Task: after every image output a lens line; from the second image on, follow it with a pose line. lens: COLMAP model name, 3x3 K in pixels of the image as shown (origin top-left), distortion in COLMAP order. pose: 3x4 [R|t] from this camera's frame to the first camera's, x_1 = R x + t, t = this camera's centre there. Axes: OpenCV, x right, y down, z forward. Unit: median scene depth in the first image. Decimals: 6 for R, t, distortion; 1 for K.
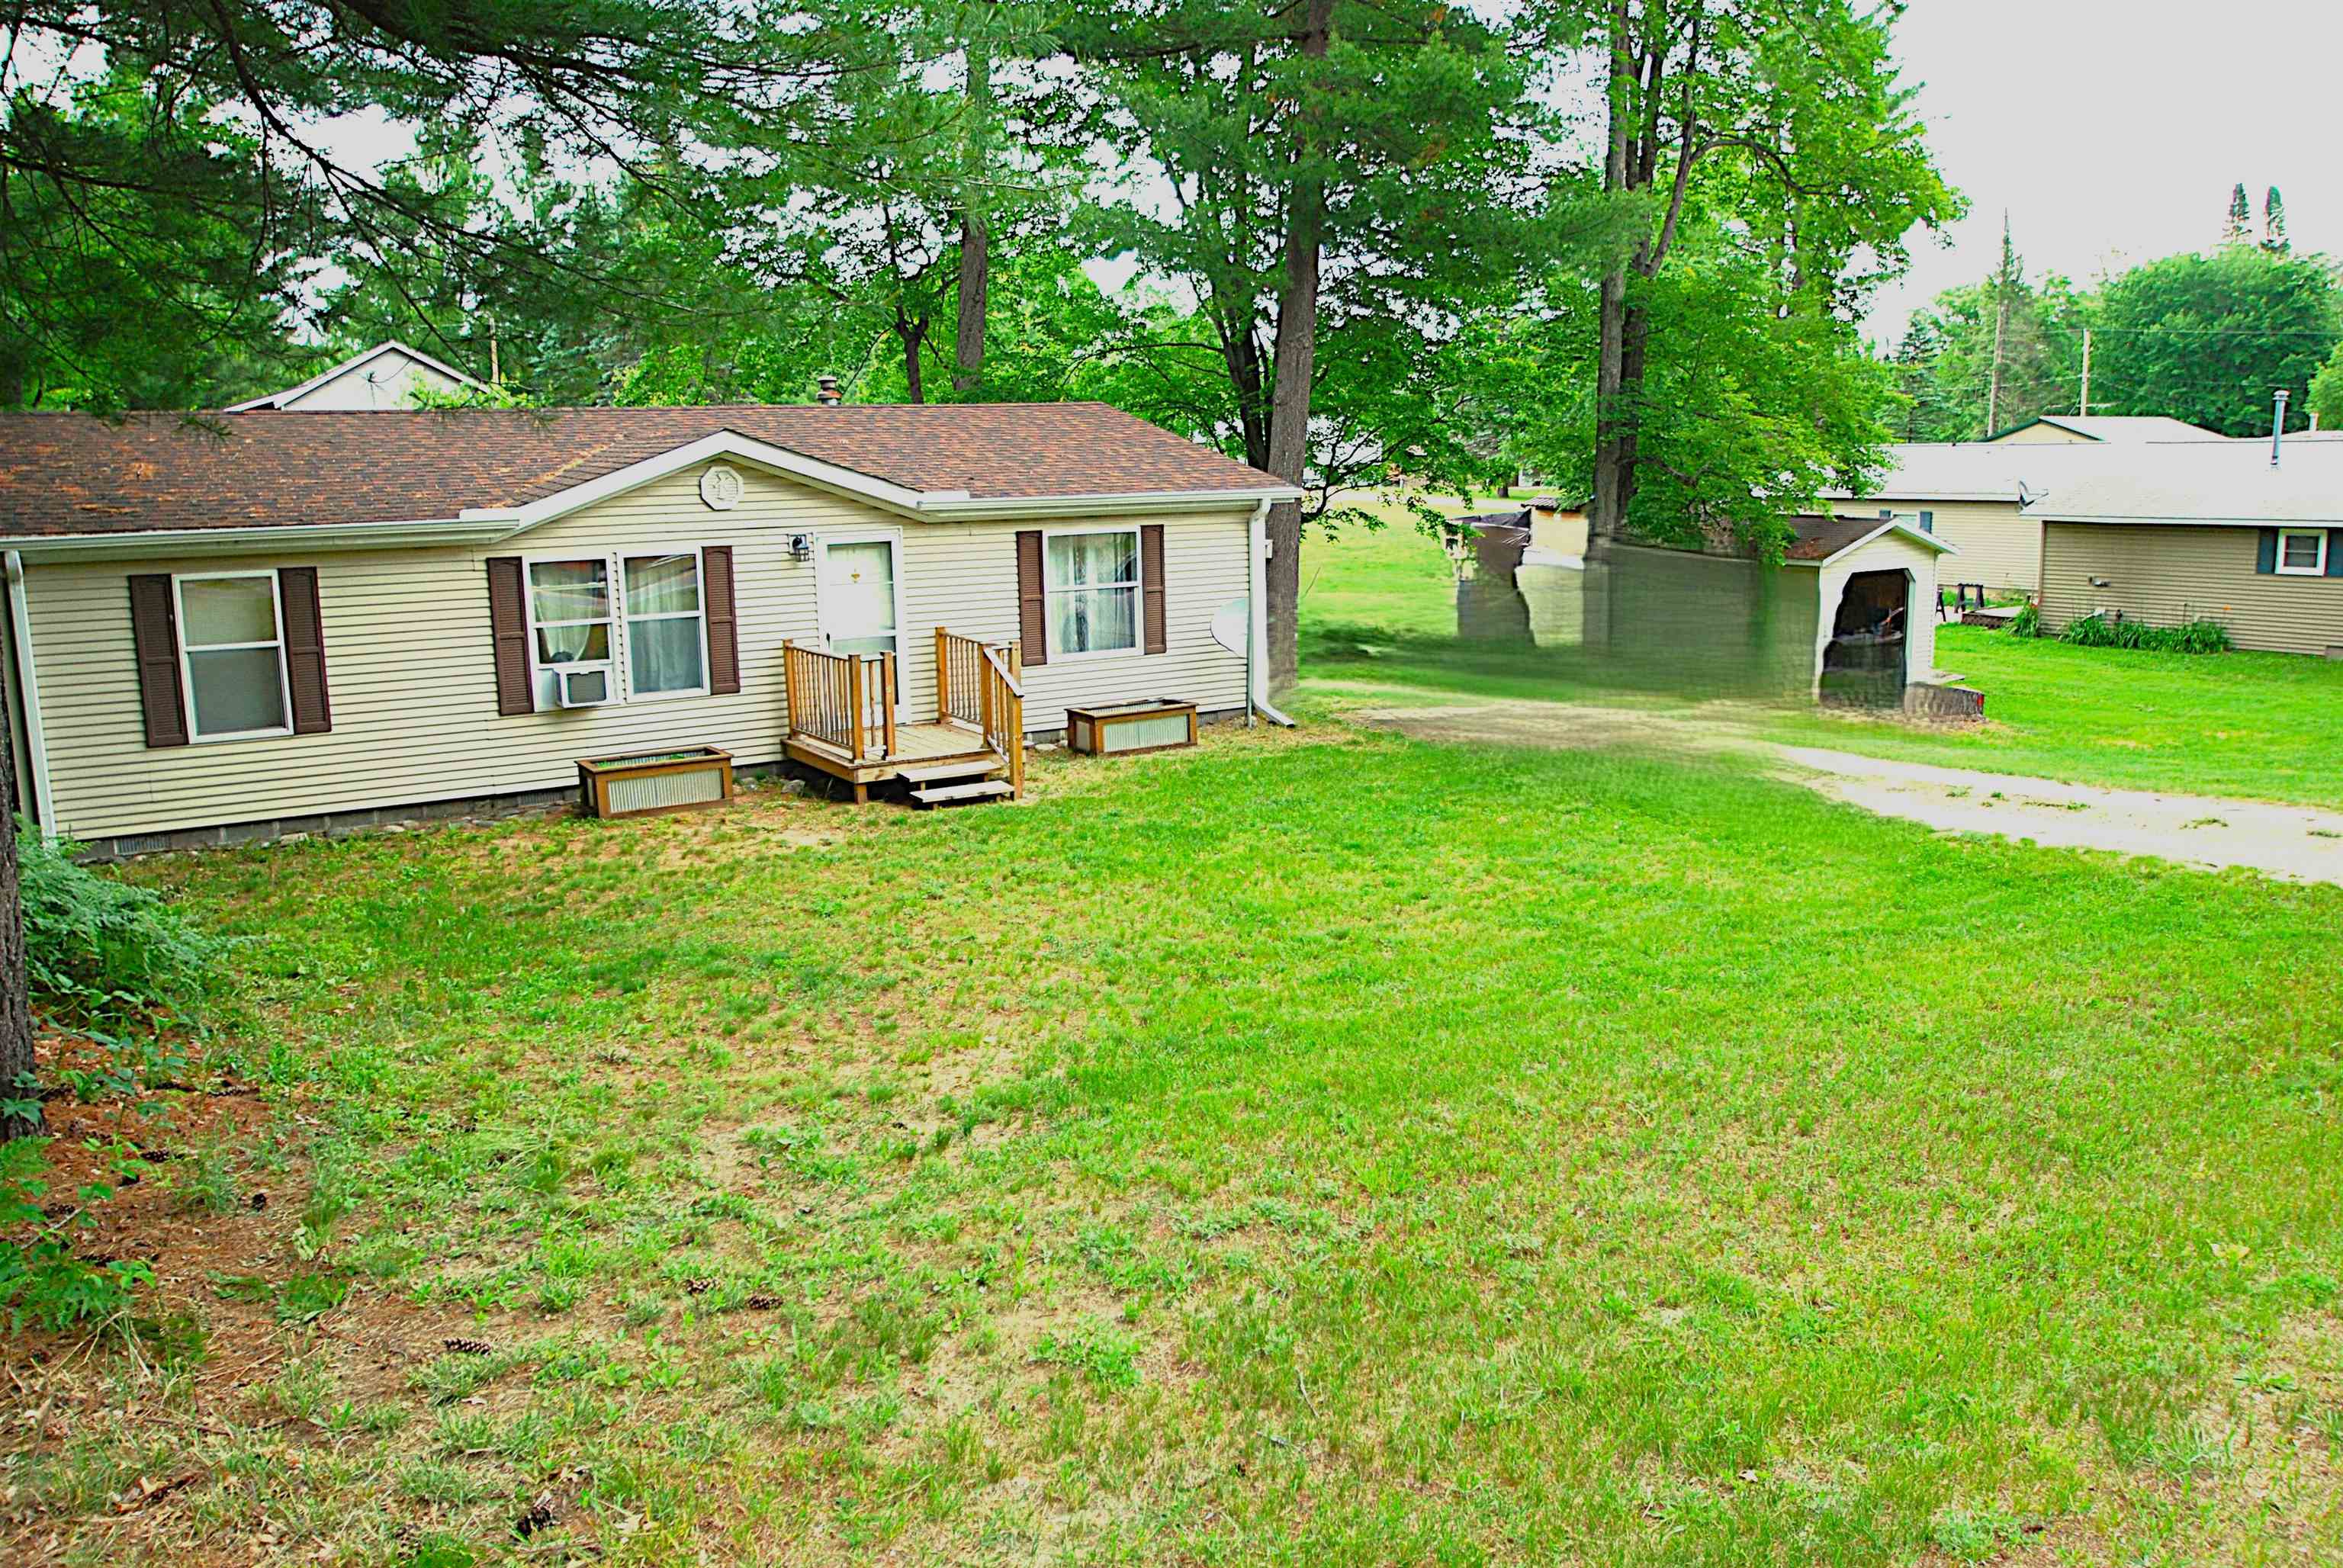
lens RADIAL K [[1741.4, 0, 1169.1], [0, 1741.4, 786.4], [0, 0, 1]] dist [-0.039202, -0.001993]
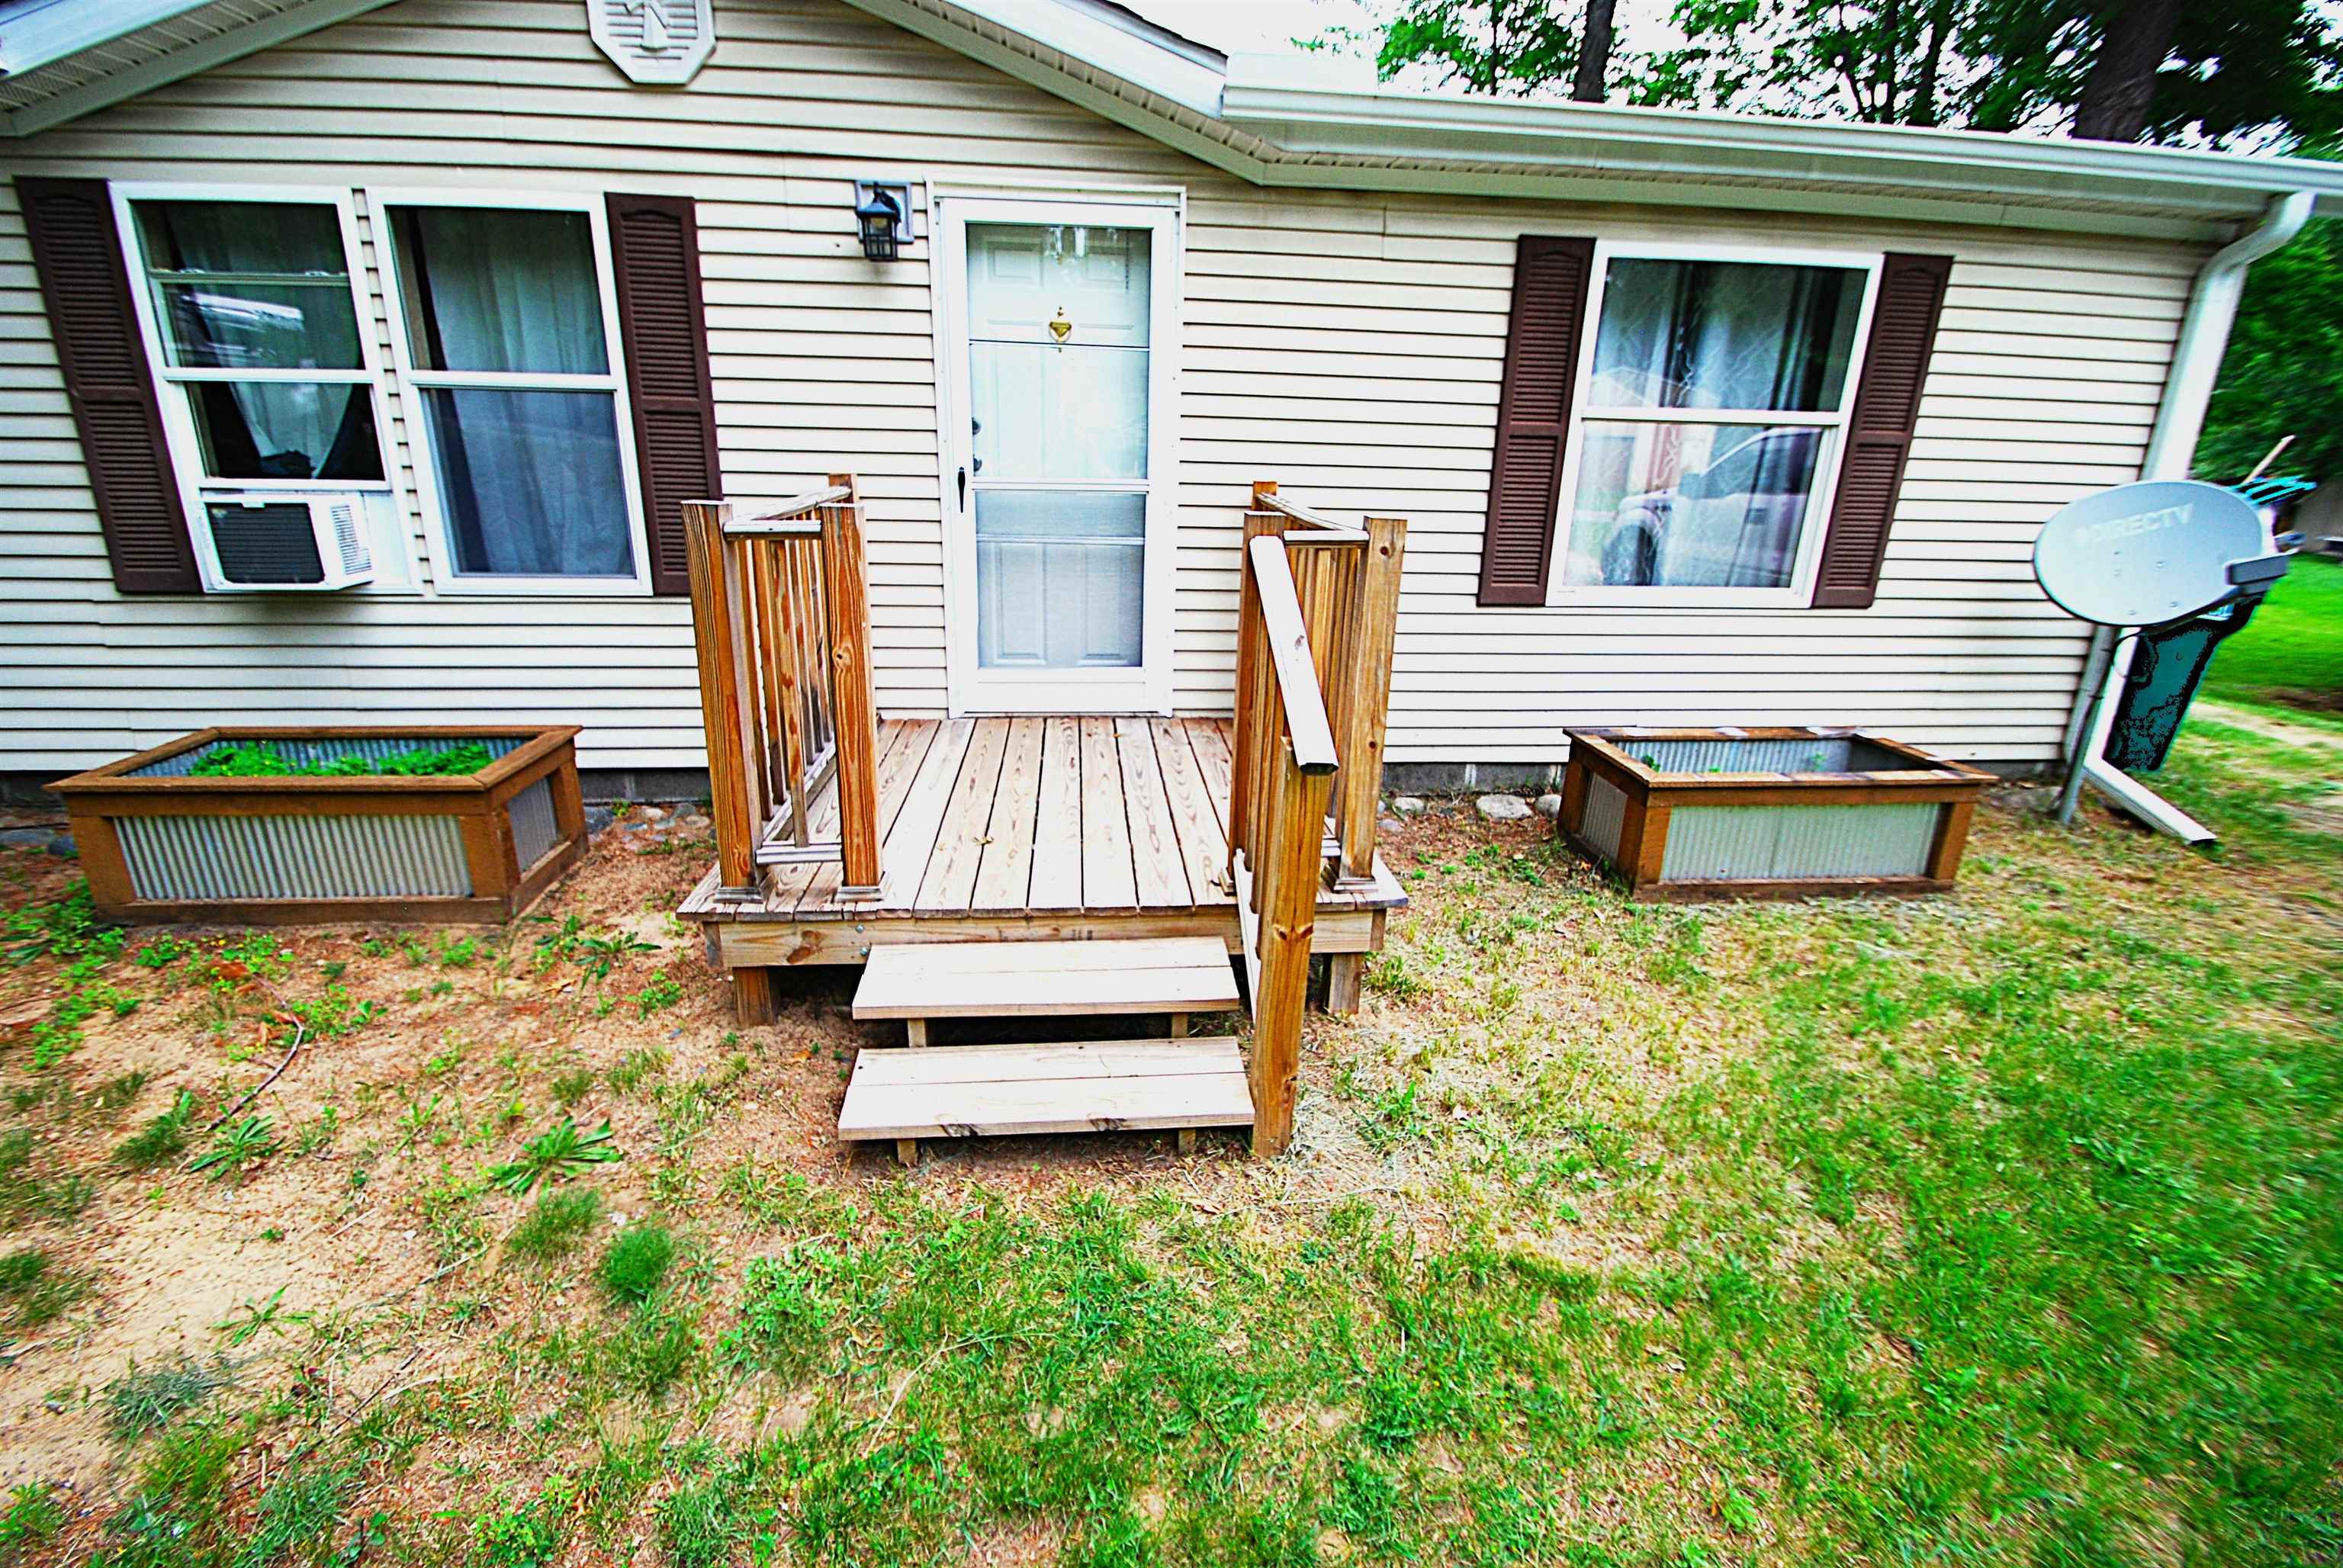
lens RADIAL K [[1025.6, 0, 1160.9], [0, 1025.6, 773.9], [0, 0, 1]] dist [0.004375, -0.011319]
pose [[0.888069, 0.184302, -0.421148, -0.048377], [-0.128743, 0.979168, 0.157023, -0.067572], [0.441314, -0.085228, 0.893296, 0.865670]]
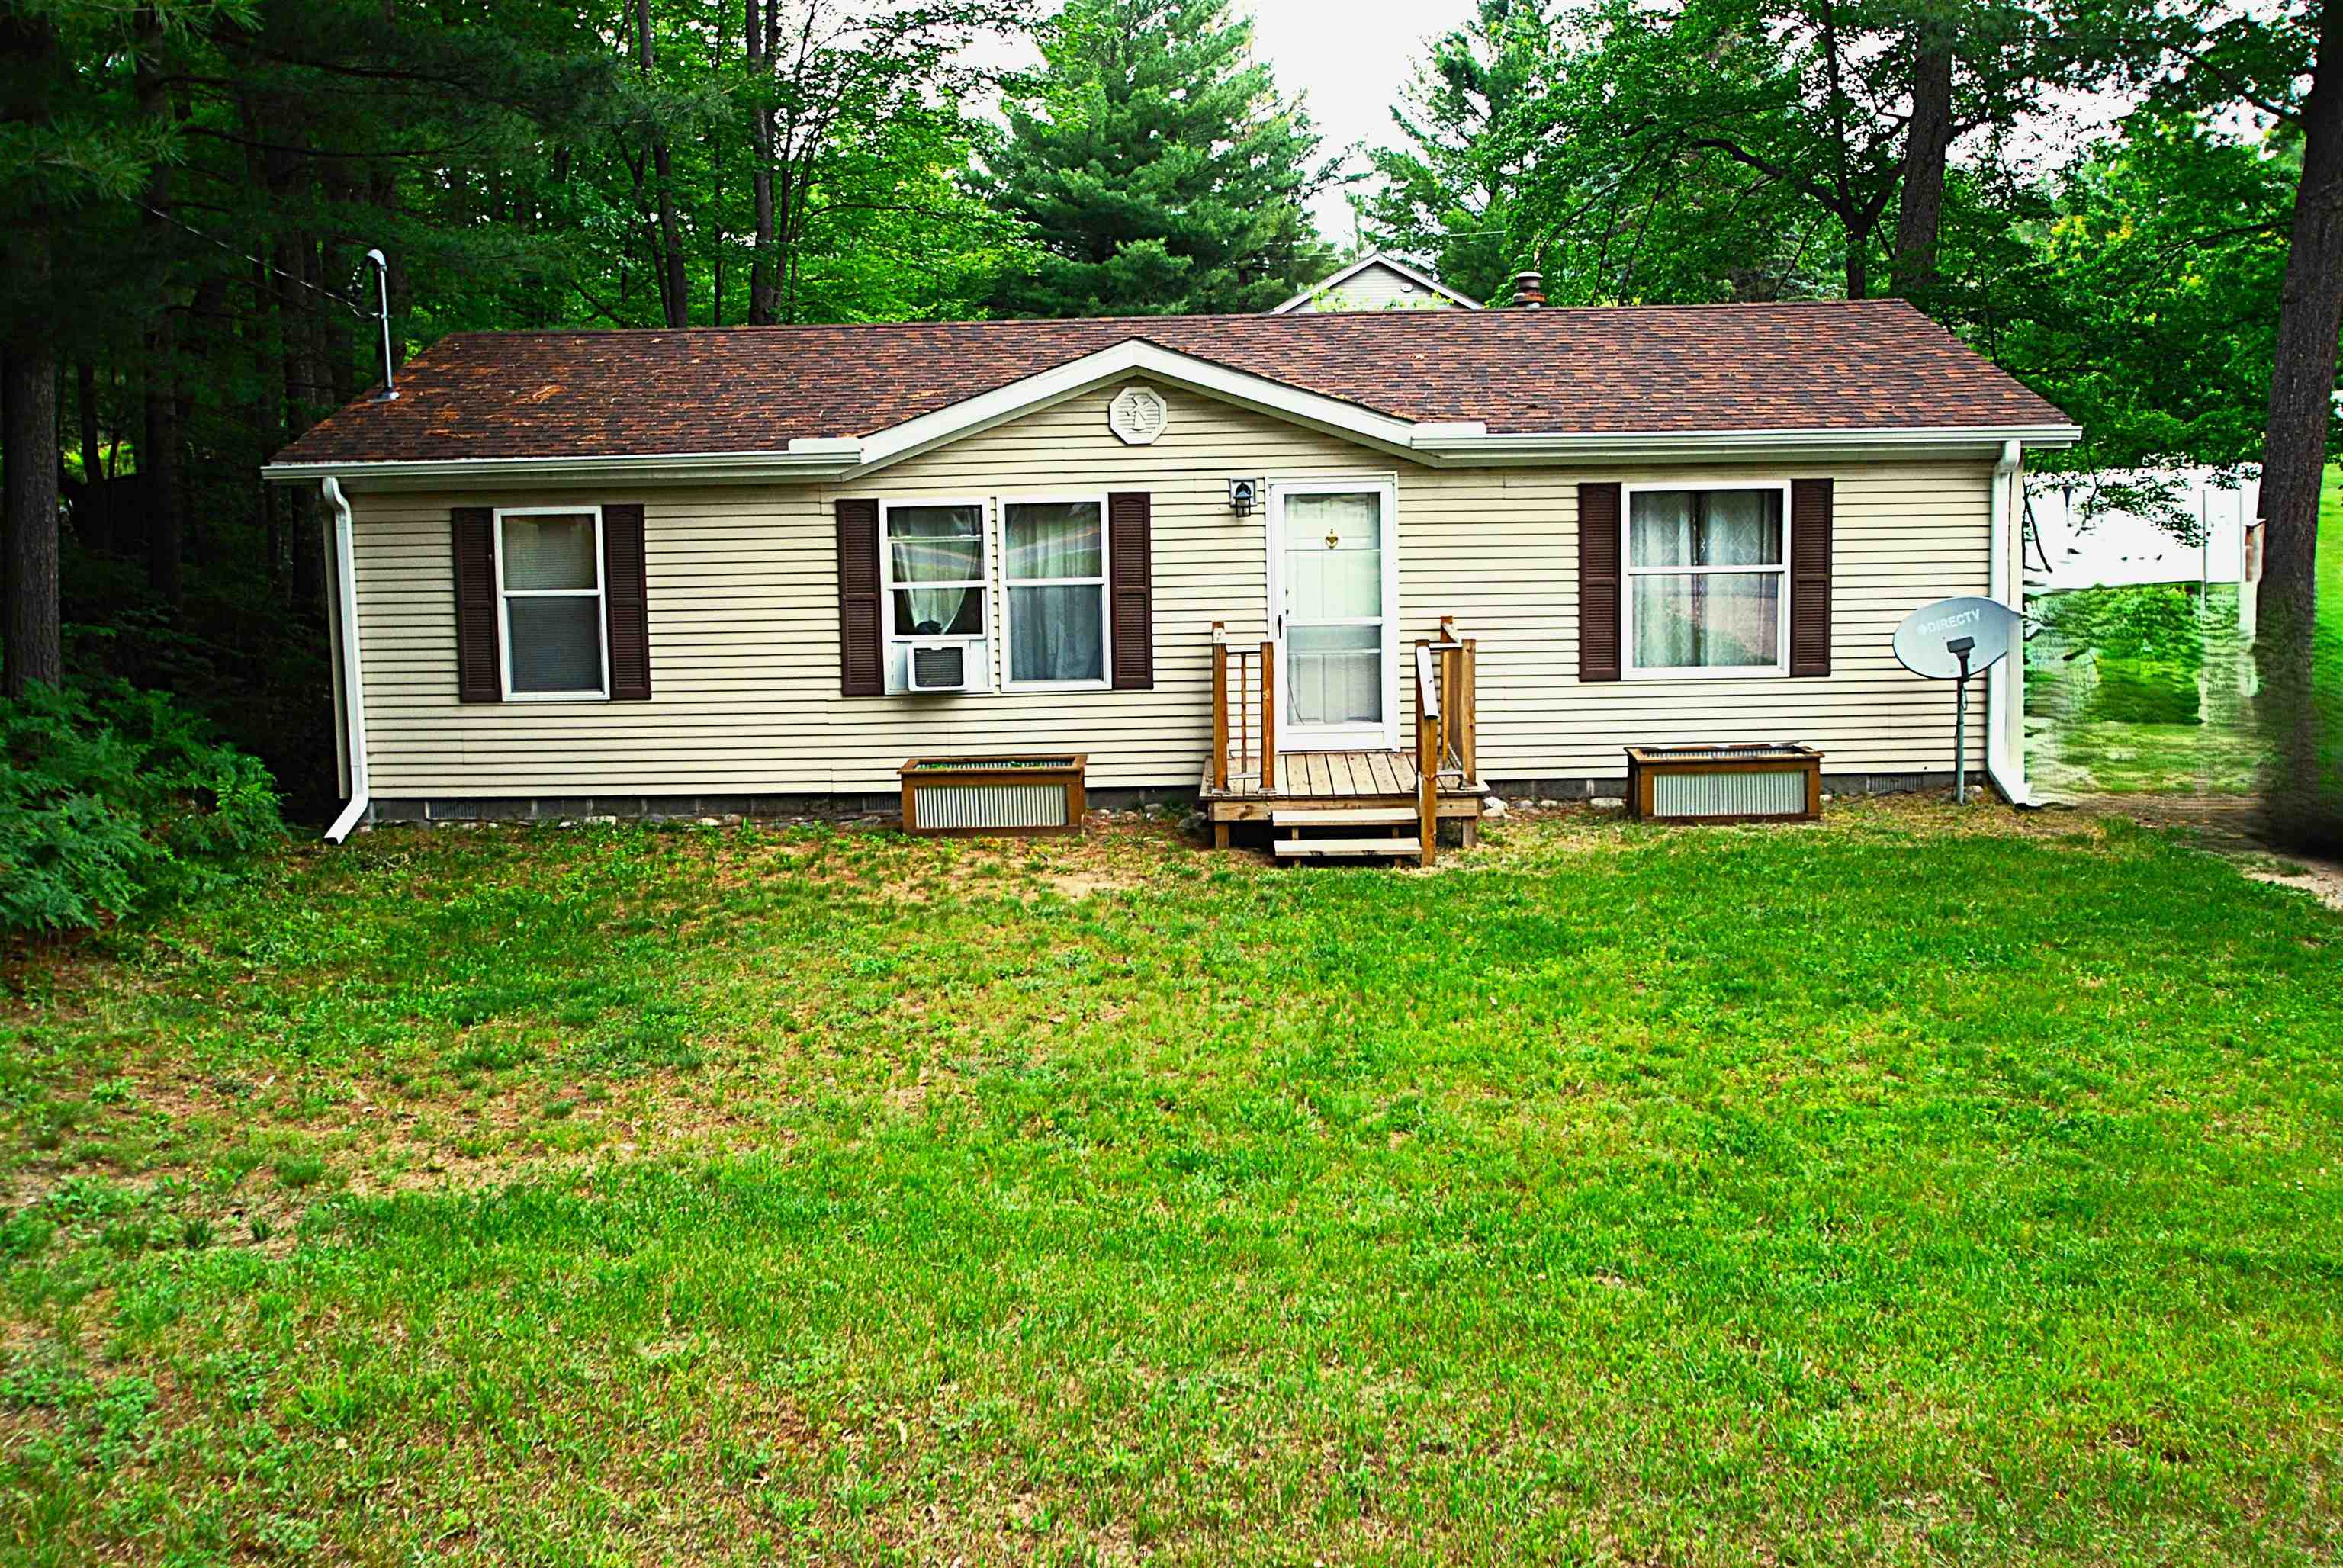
lens RADIAL K [[2377.2, 0, 1170.2], [0, 2377.2, 787.6], [0, 0, 1]] dist [-0.079047, 0.000000]
pose [[0.830248, 0.085360, -0.550819, 0.342009], [-0.100213, 0.994961, 0.003137, -0.016767], [0.548311, 0.052595, 0.834619, 0.161722]]
